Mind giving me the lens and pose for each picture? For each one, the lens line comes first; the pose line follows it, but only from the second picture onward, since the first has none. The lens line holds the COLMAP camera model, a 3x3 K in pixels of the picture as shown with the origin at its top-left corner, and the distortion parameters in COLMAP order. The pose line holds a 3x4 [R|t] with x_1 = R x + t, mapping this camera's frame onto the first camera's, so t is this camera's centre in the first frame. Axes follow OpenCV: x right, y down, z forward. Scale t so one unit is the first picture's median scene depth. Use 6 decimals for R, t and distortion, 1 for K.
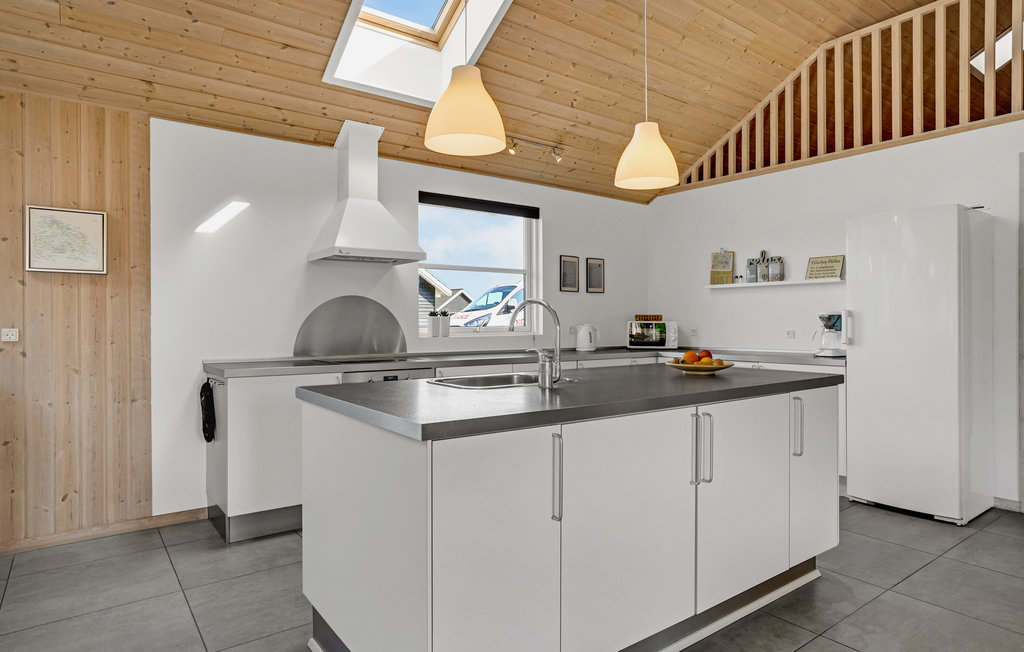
lens RADIAL K [[591.3, 0, 509.7], [0, 591.3, 318.7], [0, 0, 1]] dist [-0.010750, 0.003405]
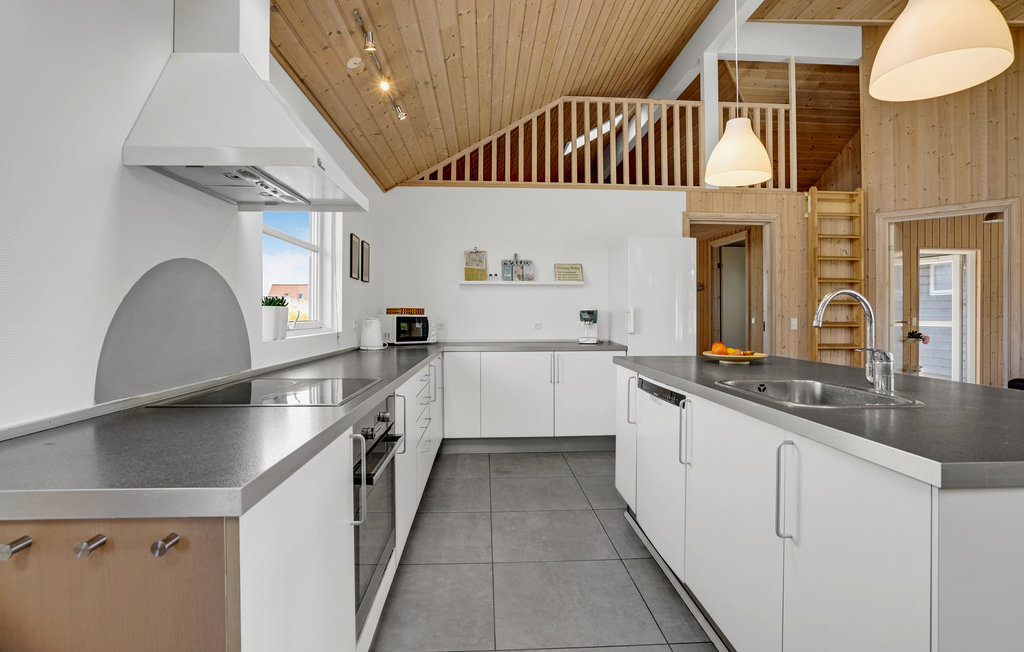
lens RADIAL K [[492.7, 0, 512.4], [0, 492.7, 313.1], [0, 0, 1]] dist [-0.057659, 0.027840]
pose [[0.556105, 0.006422, 0.831087, -0.391104], [-0.007518, 0.999968, -0.002696, 0.002907], [-0.831078, -0.004749, 0.556136, 0.501843]]
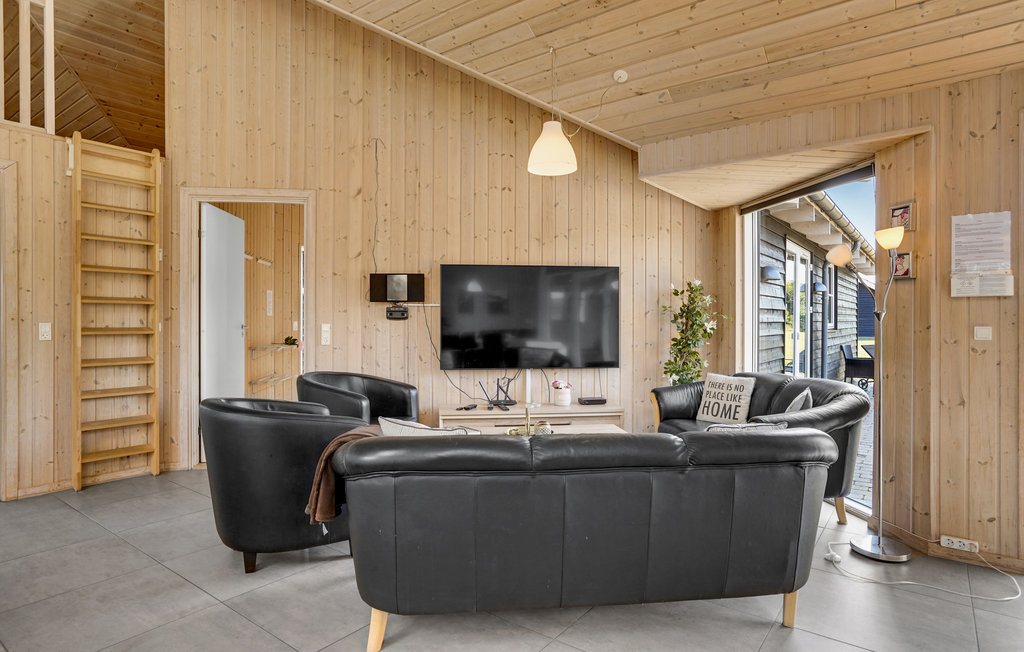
lens RADIAL K [[567.7, 0, 512.0], [0, 567.7, 326.0], [0, 0, 1]] dist [-0.055320, 0.045628]
pose [[-0.274924, -0.007520, 0.961437, -0.144265], [-0.004996, 0.999967, 0.006393, 0.002510], [-0.961453, -0.003046, -0.274953, 0.148252]]
